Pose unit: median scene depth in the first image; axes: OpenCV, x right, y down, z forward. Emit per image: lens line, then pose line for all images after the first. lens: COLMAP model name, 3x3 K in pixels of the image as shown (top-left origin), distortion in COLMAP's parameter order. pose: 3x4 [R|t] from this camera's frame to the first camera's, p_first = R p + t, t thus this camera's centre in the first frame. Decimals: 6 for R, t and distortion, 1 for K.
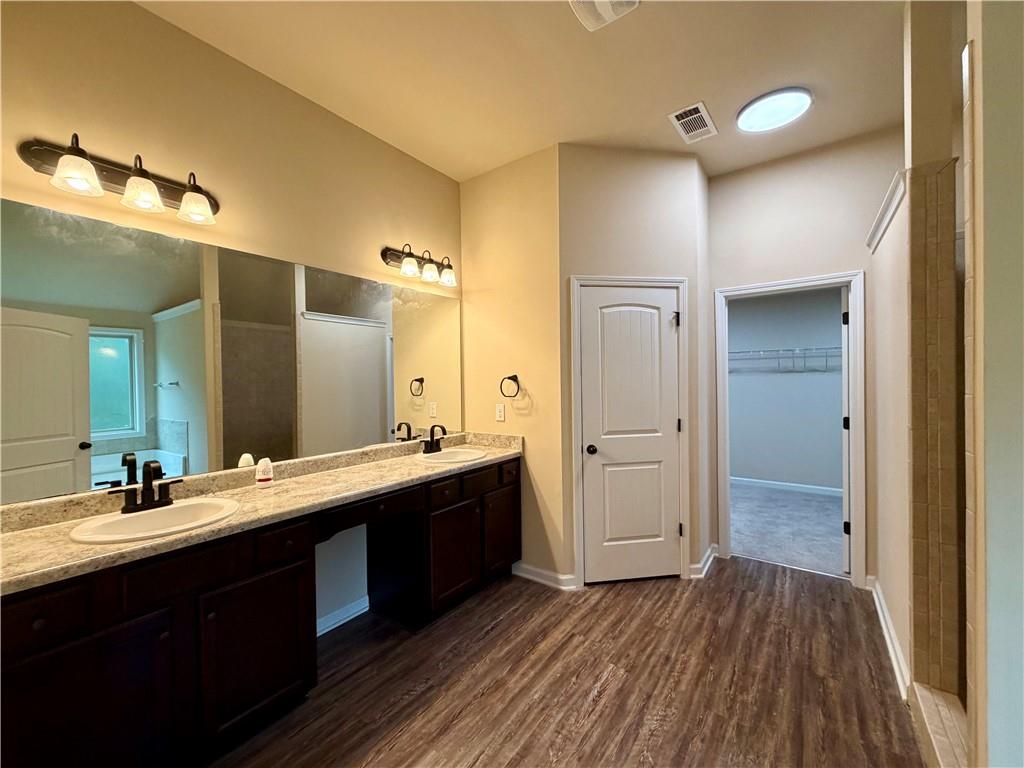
lens RADIAL K [[409.3, 0, 510.4], [0, 409.3, 383.3], [0, 0, 1]] dist [-0.000091, 0.000059]
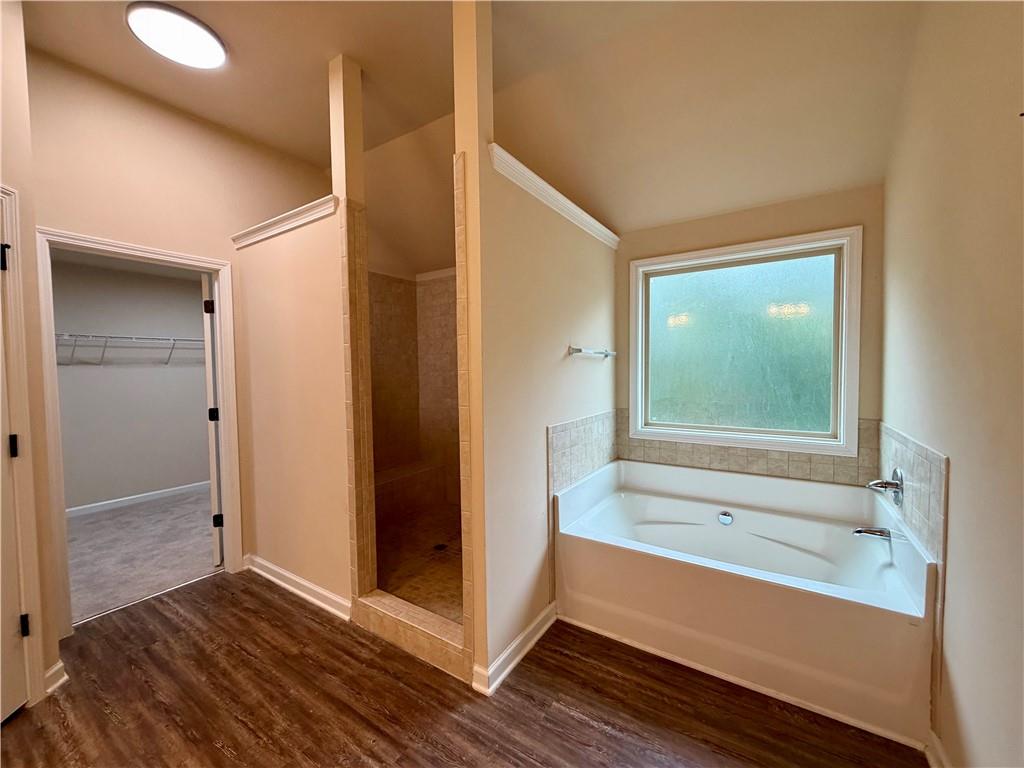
lens RADIAL K [[409.3, 0, 510.4], [0, 409.3, 383.3], [0, 0, 1]] dist [-0.000091, 0.000059]
pose [[-0.052466, -0.020634, 0.998410, -0.224093], [0.020558, 0.999552, 0.021738, 0.018098], [-0.998411, 0.021666, -0.052018, 0.393847]]
